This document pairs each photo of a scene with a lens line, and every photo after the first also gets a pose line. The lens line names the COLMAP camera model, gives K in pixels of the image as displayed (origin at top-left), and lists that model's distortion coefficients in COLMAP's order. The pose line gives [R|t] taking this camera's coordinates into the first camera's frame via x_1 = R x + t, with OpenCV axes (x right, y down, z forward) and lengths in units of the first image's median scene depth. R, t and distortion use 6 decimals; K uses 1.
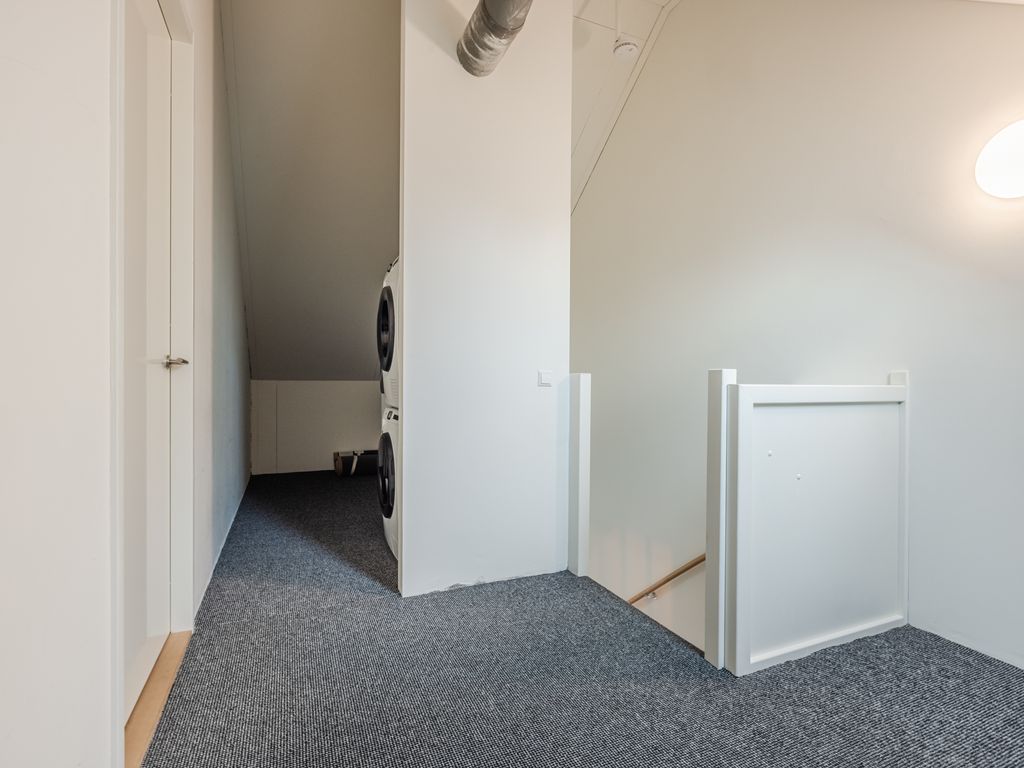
lens RADIAL K [[514.8, 0, 512.0], [0, 514.8, 384.0], [0, 0, 1]] dist [-0.000764, -0.001352]
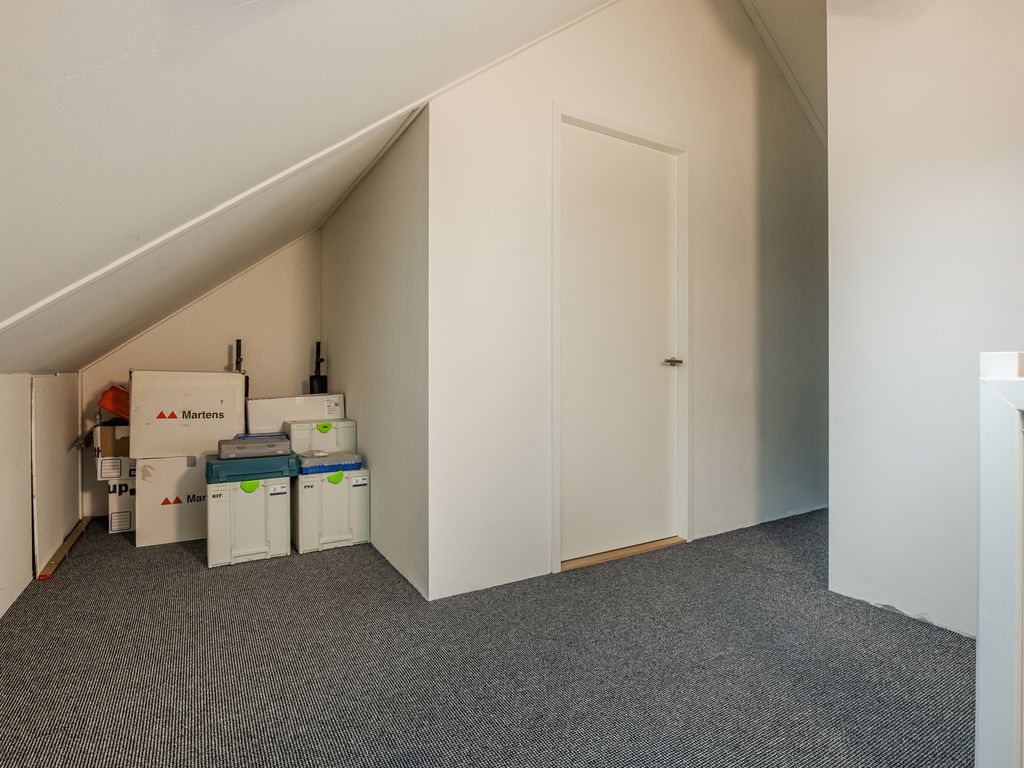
lens RADIAL K [[516.1, 0, 512.0], [0, 516.1, 384.0], [0, 0, 1]] dist [0.000020, 0.000069]
pose [[0.113499, 0.011601, -0.993470, 0.731333], [0.003573, 0.999921, 0.012084, -0.001705], [0.993532, -0.004921, 0.113449, 0.279821]]
